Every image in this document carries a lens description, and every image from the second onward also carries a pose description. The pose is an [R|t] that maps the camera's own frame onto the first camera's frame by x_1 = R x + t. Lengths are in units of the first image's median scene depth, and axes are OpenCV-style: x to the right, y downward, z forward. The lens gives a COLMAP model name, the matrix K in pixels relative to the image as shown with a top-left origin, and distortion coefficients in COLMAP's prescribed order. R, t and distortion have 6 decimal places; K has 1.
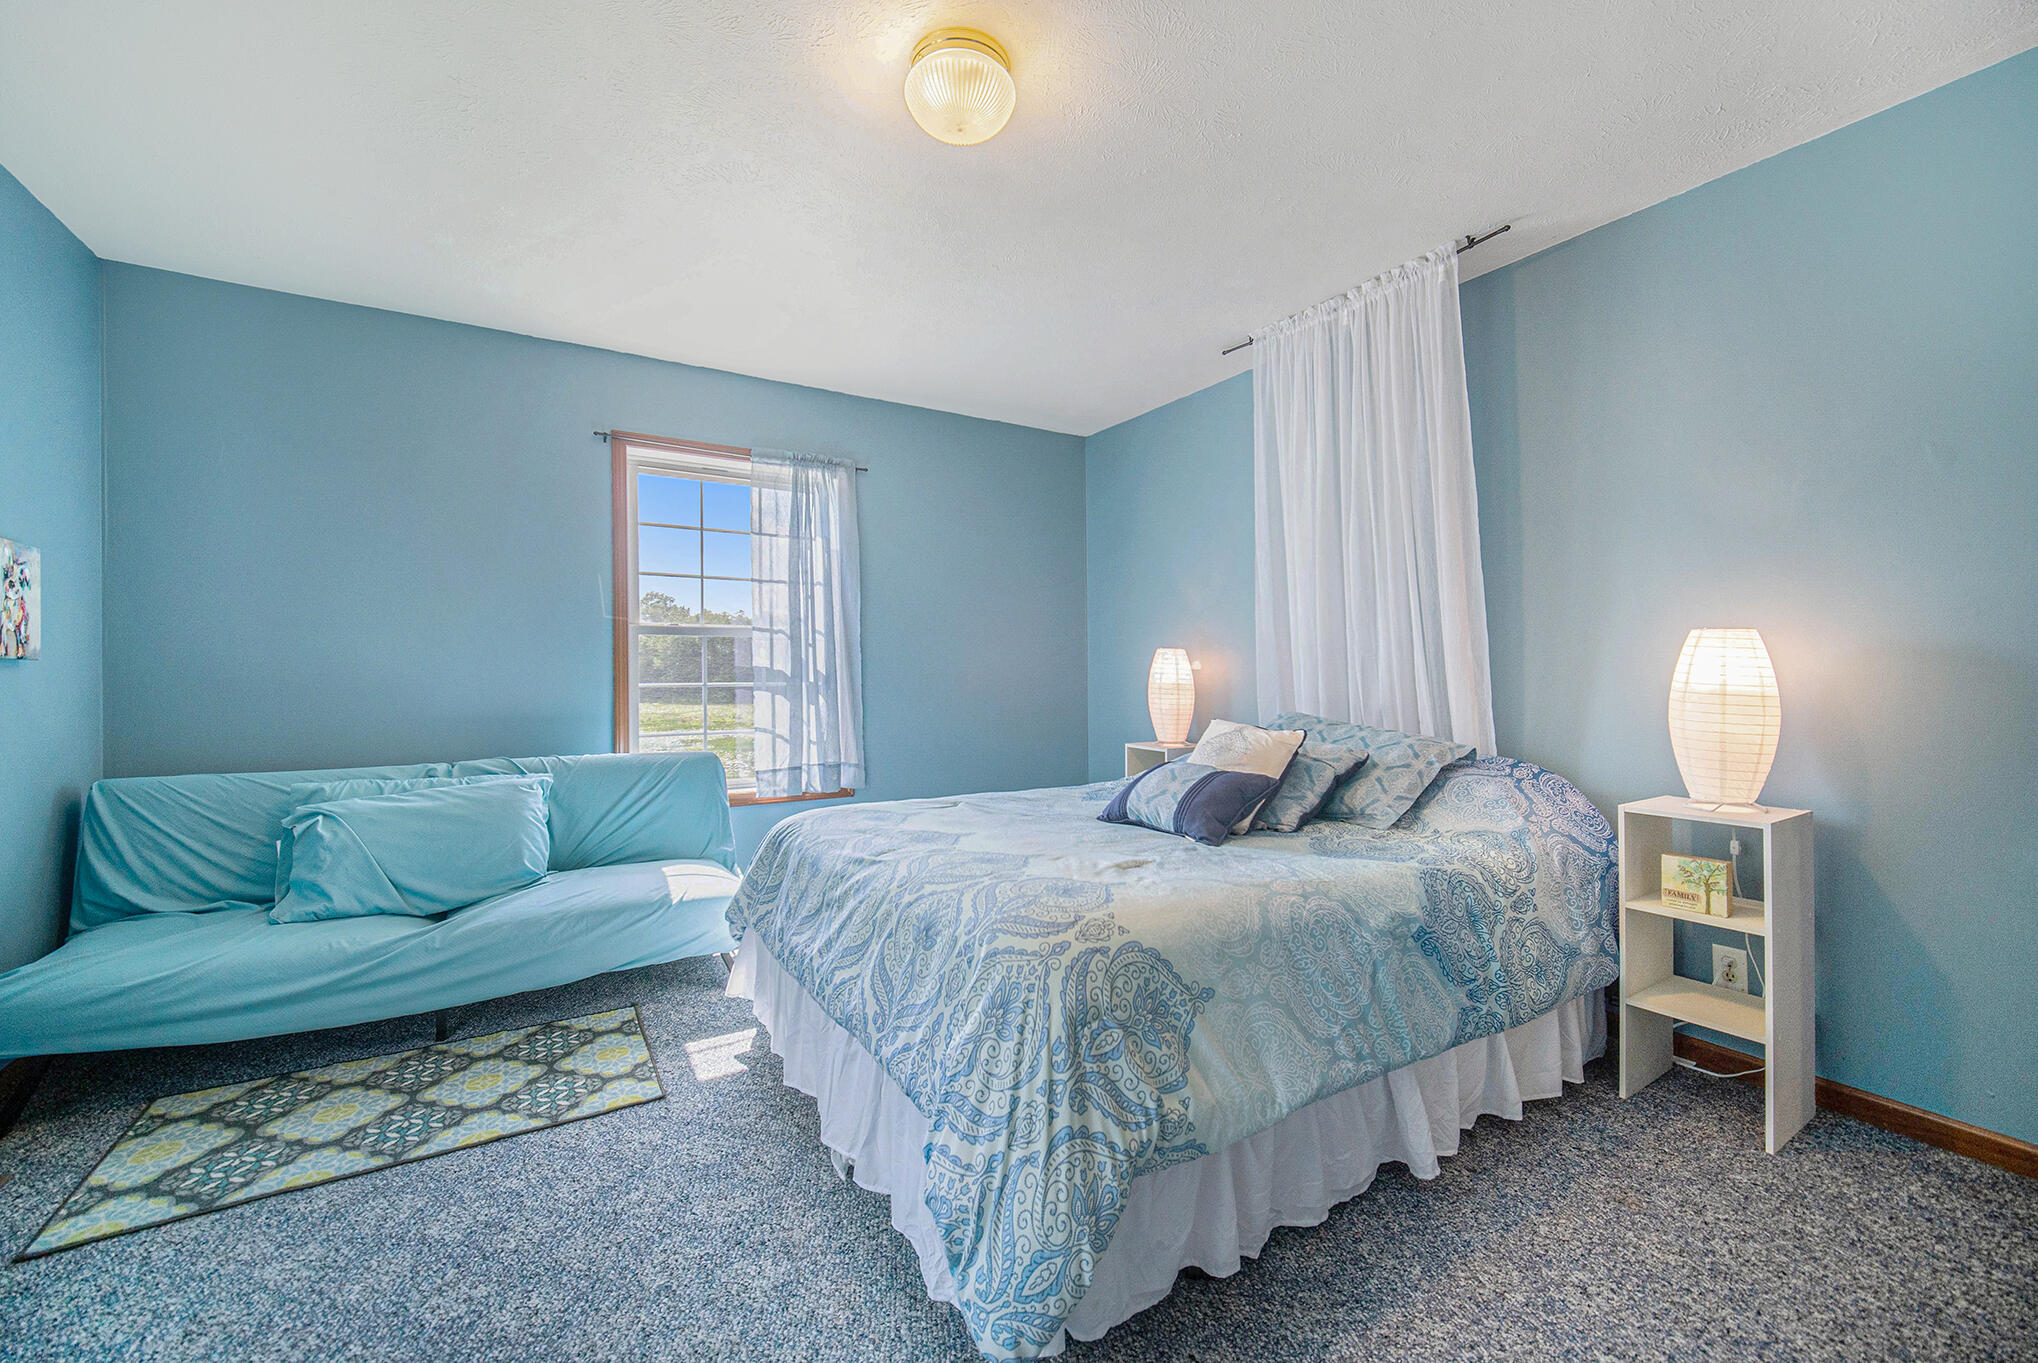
lens RADIAL K [[800.5, 0, 1010.0], [0, 800.5, 681.1], [0, 0, 1]] dist [-0.001586, -0.000083]
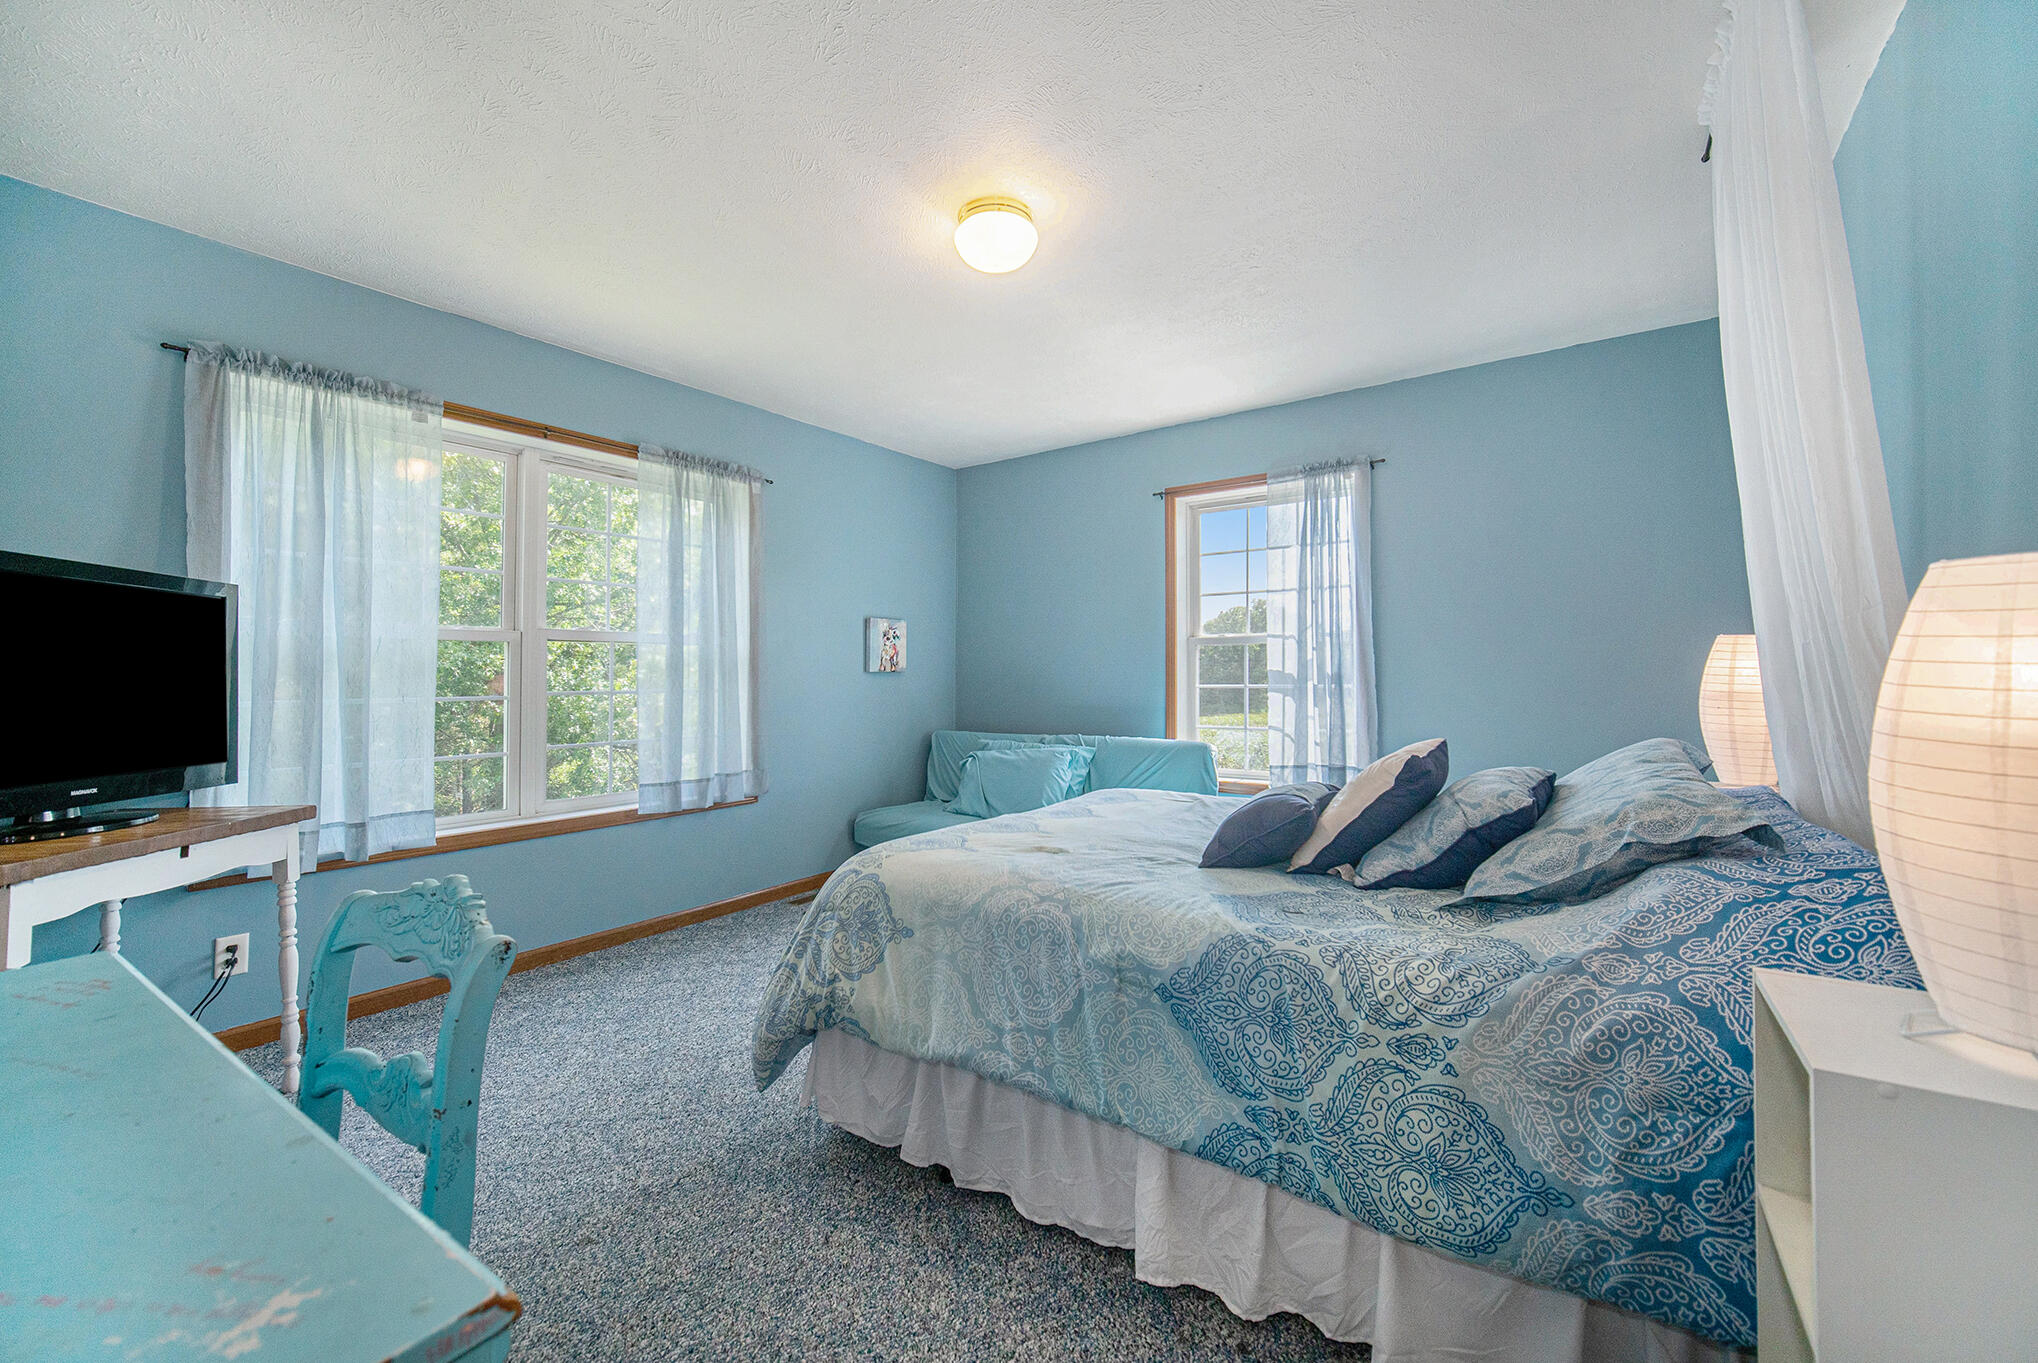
lens RADIAL K [[800.5, 0, 1009.1], [0, 800.5, 672.5], [0, 0, 1]] dist [-0.001586, -0.000083]
pose [[0.409625, -0.007244, -0.912225, 0.850087], [-0.001477, 0.999962, -0.008604, -0.007233], [0.912253, 0.004872, 0.409599, 0.358752]]
